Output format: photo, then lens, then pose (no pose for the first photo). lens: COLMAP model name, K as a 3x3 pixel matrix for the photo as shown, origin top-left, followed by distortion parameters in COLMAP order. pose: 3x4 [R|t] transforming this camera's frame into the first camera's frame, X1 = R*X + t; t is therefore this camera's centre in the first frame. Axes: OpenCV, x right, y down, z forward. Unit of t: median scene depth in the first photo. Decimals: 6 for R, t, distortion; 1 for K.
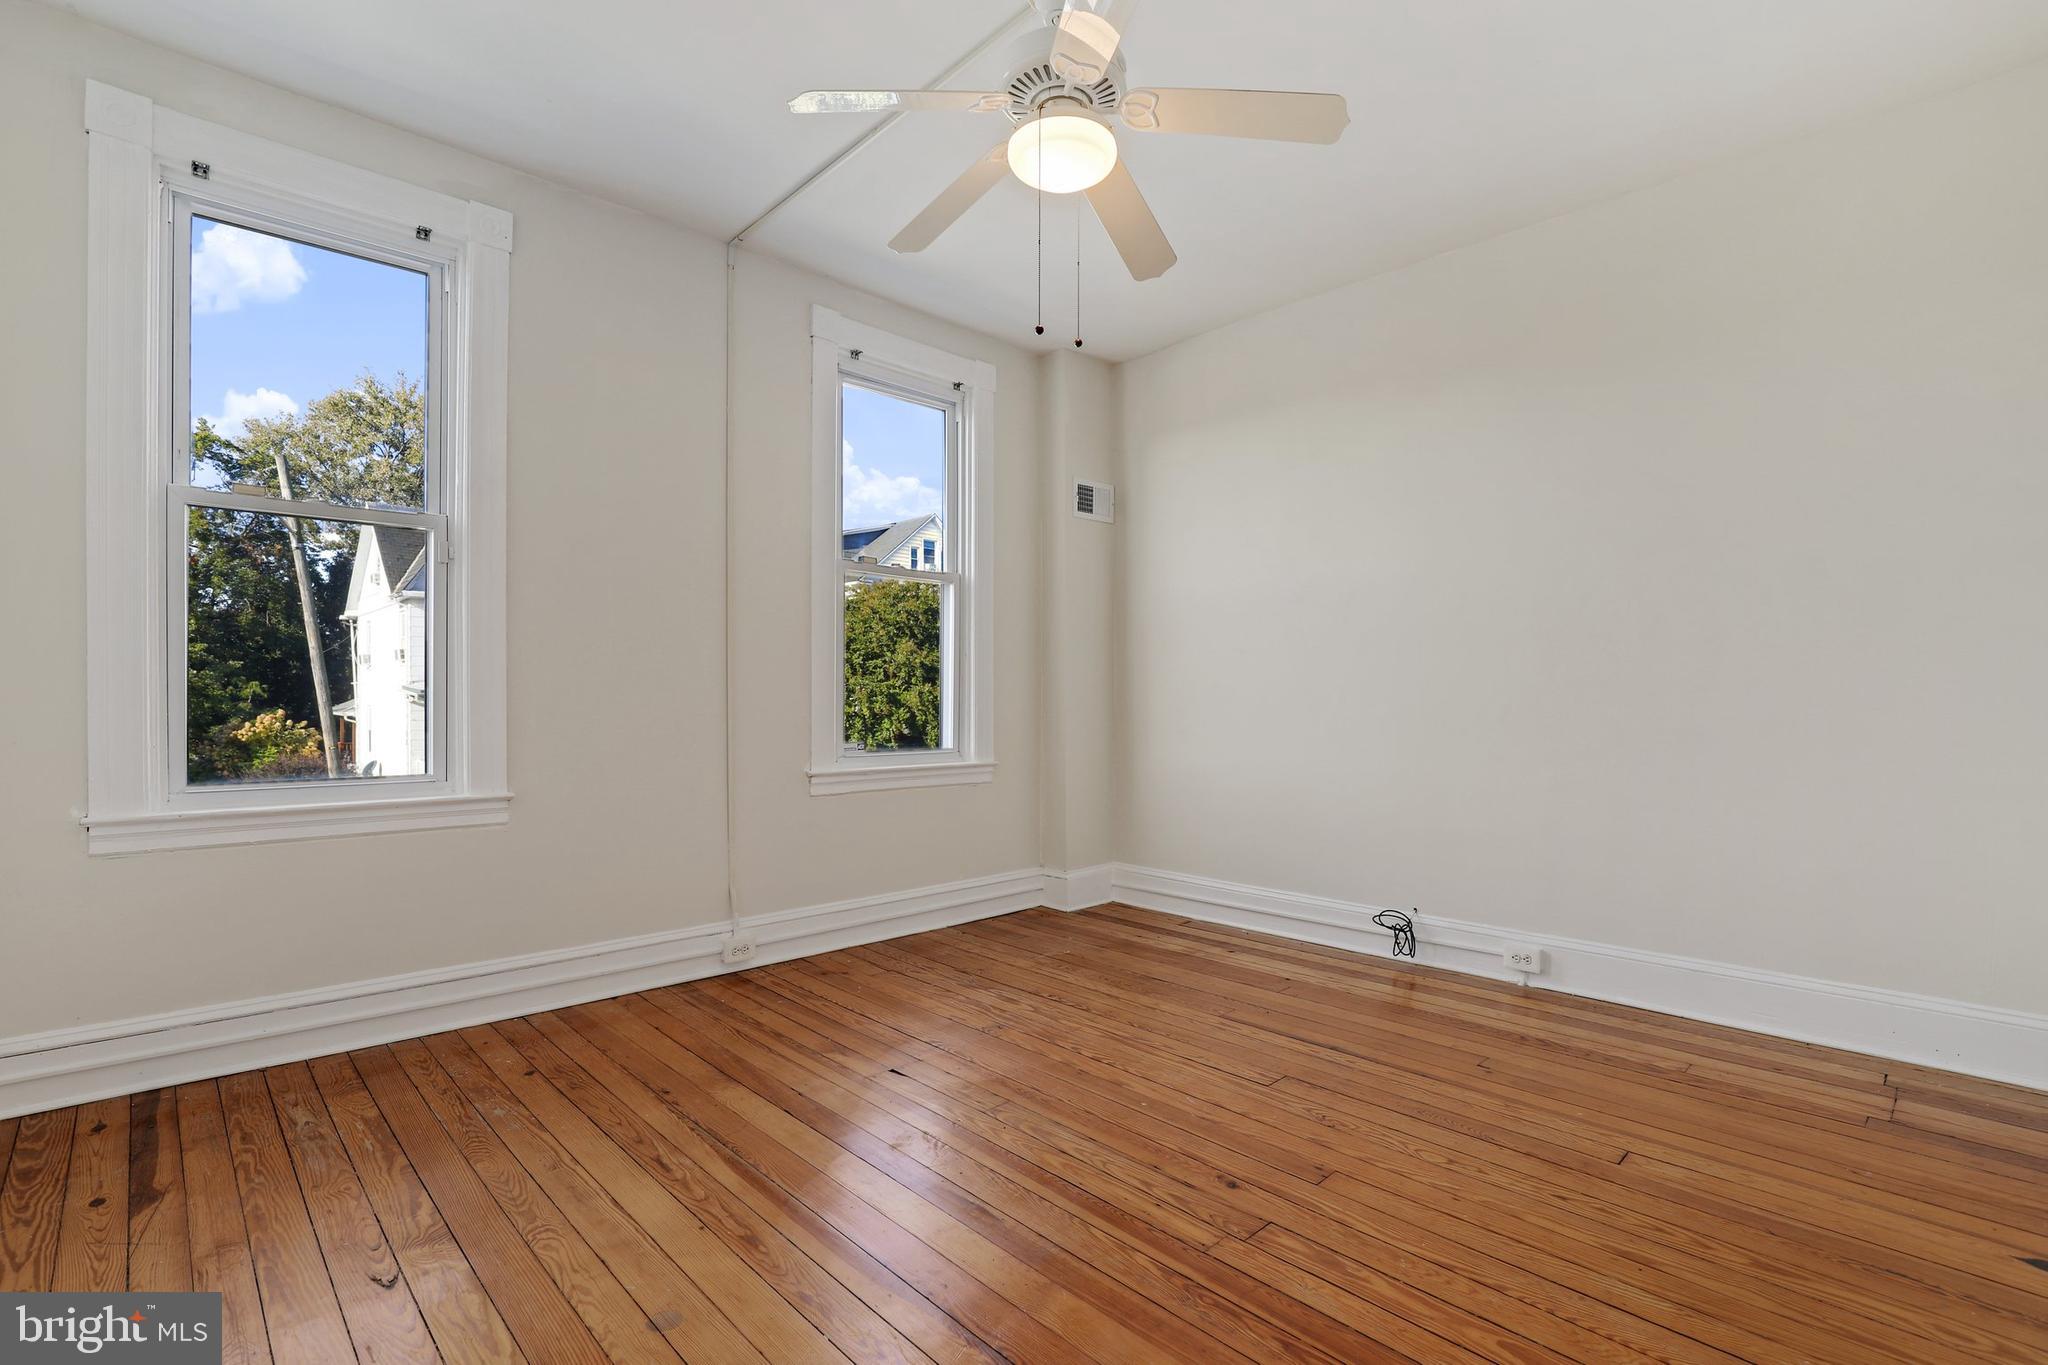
lens RADIAL K [[956.2, 0, 1025.6], [0, 956.2, 711.4], [0, 0, 1]] dist [-0.027039, 0.001154]
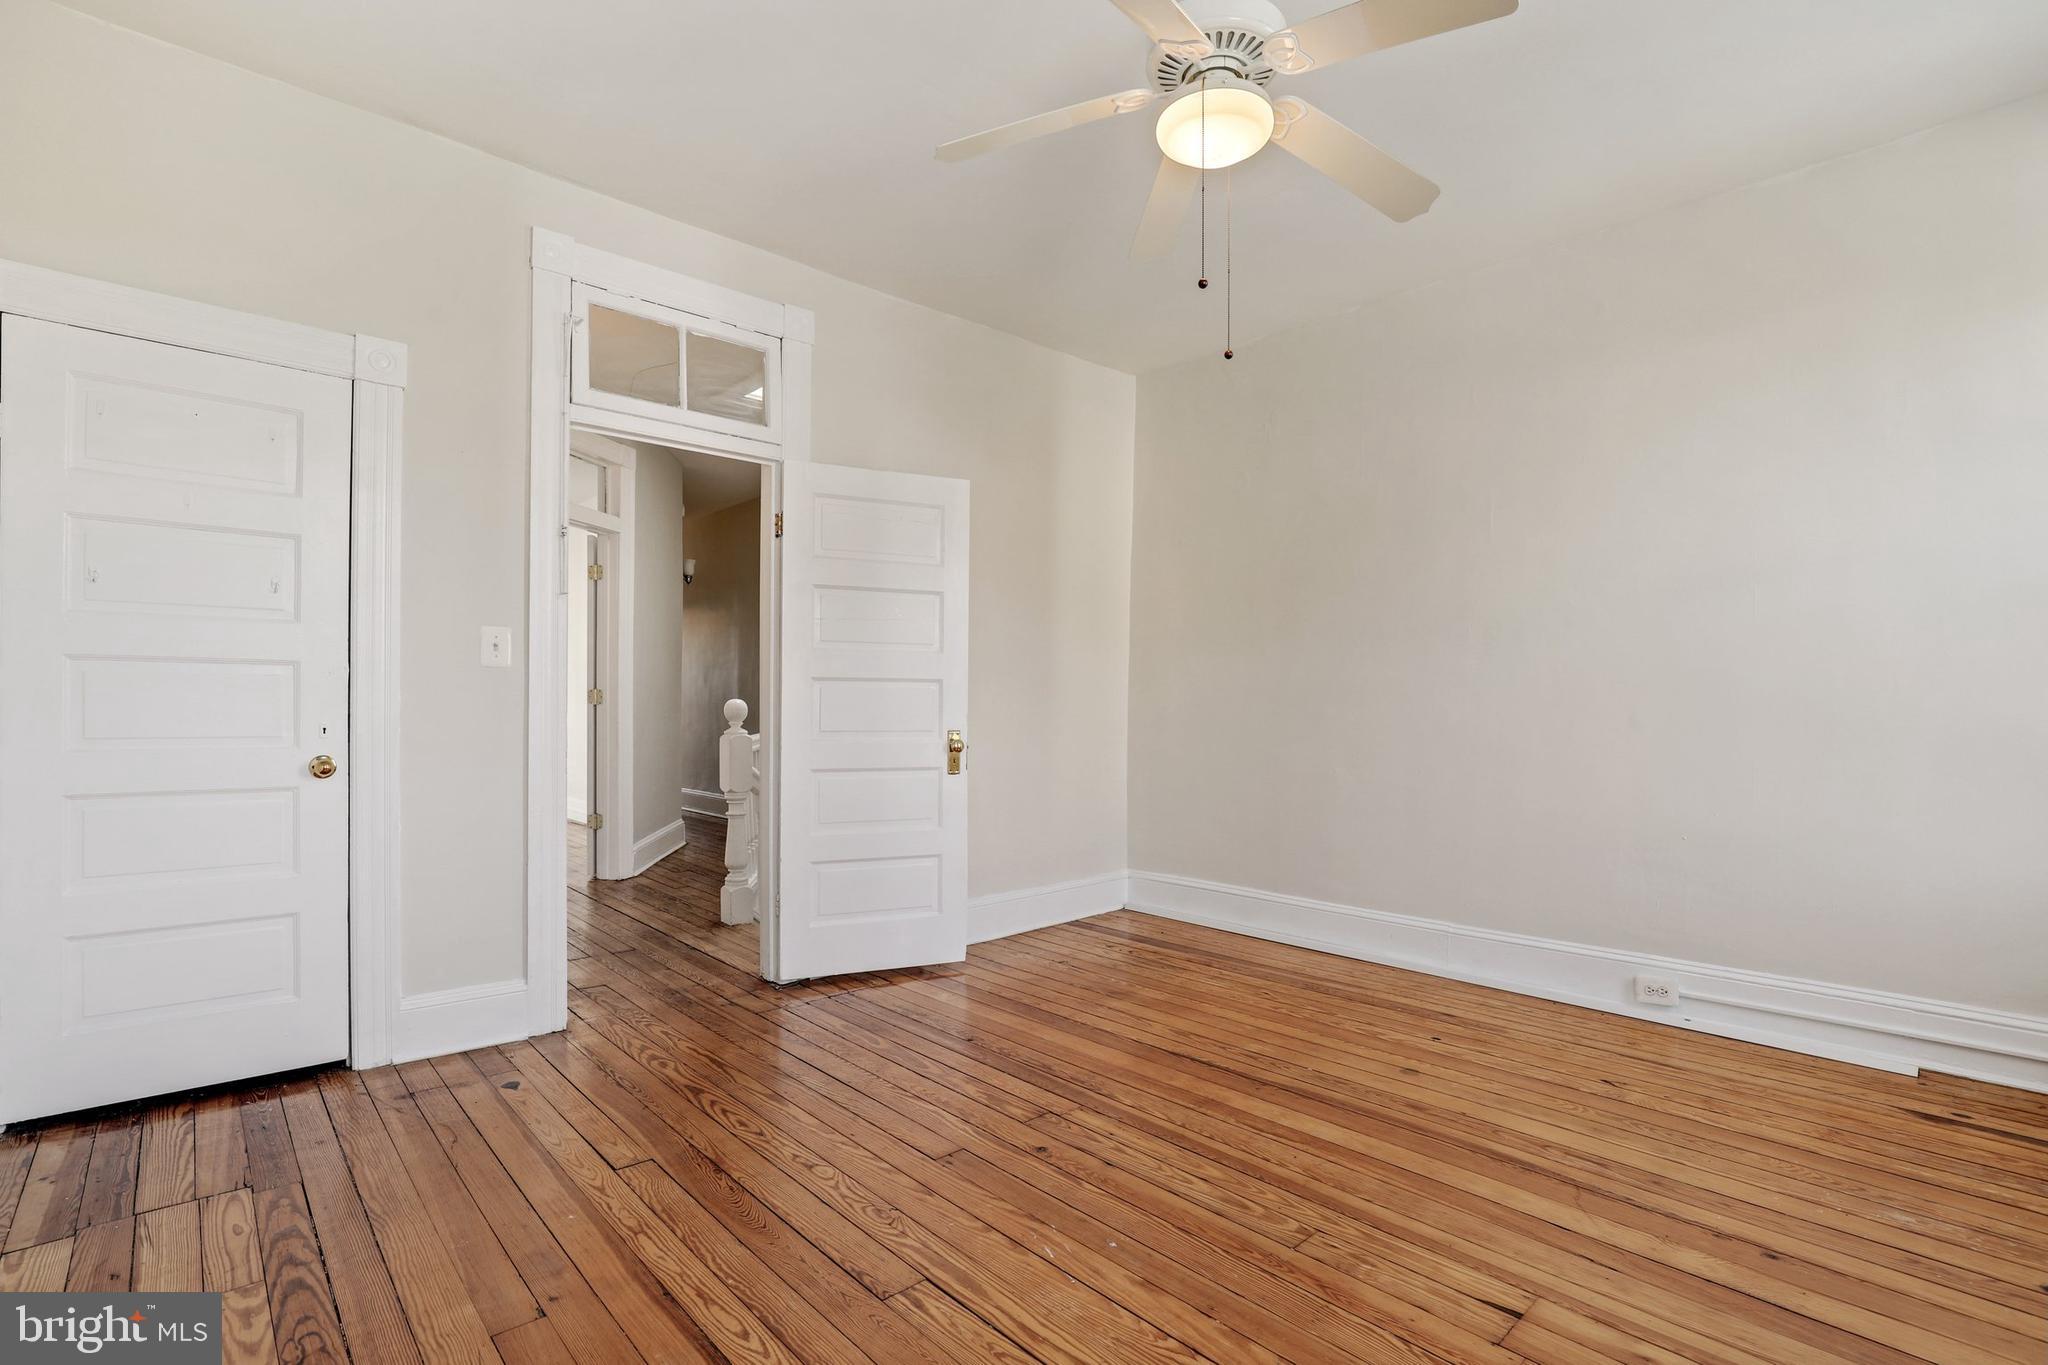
lens RADIAL K [[936.0, 0, 1025.9], [0, 936.0, 701.8], [0, 0, 1]] dist [-0.025843, 0.000586]
pose [[-0.999757, -0.008792, 0.020228, 0.147105], [-0.008517, 0.999871, 0.013644, -0.020467], [-0.020345, 0.013469, -0.999702, 1.391786]]
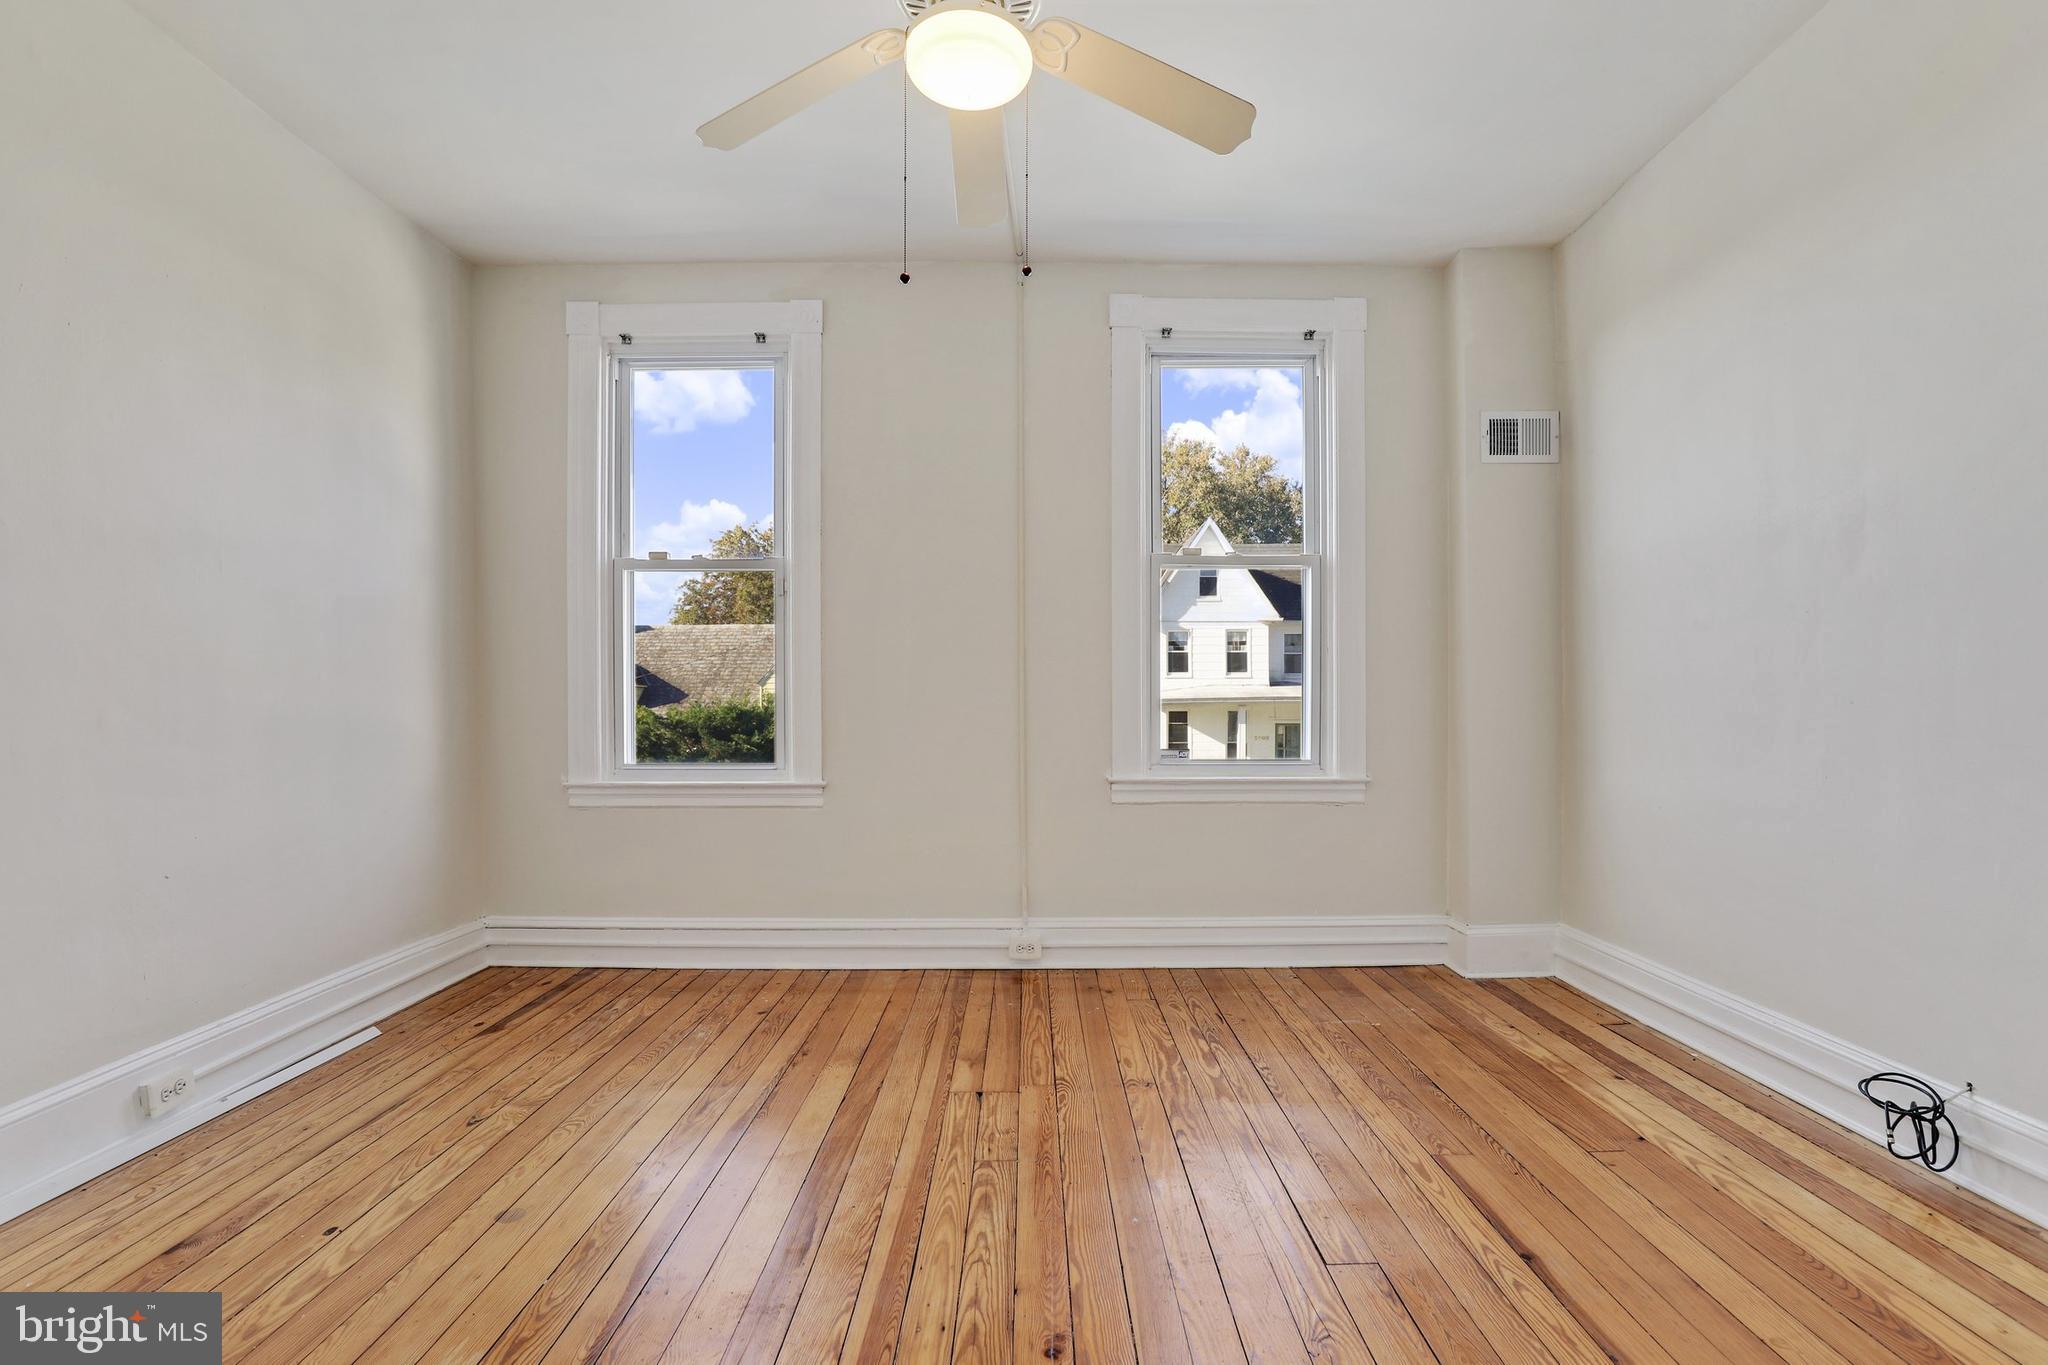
lens RADIAL K [[956.2, 0, 1025.6], [0, 956.2, 711.4], [0, 0, 1]] dist [-0.027039, 0.001154]
pose [[0.717989, -0.000978, -0.696054, 0.481535], [-0.004892, 0.999967, -0.006451, 0.003507], [0.696037, 0.008037, 0.717961, 0.306256]]
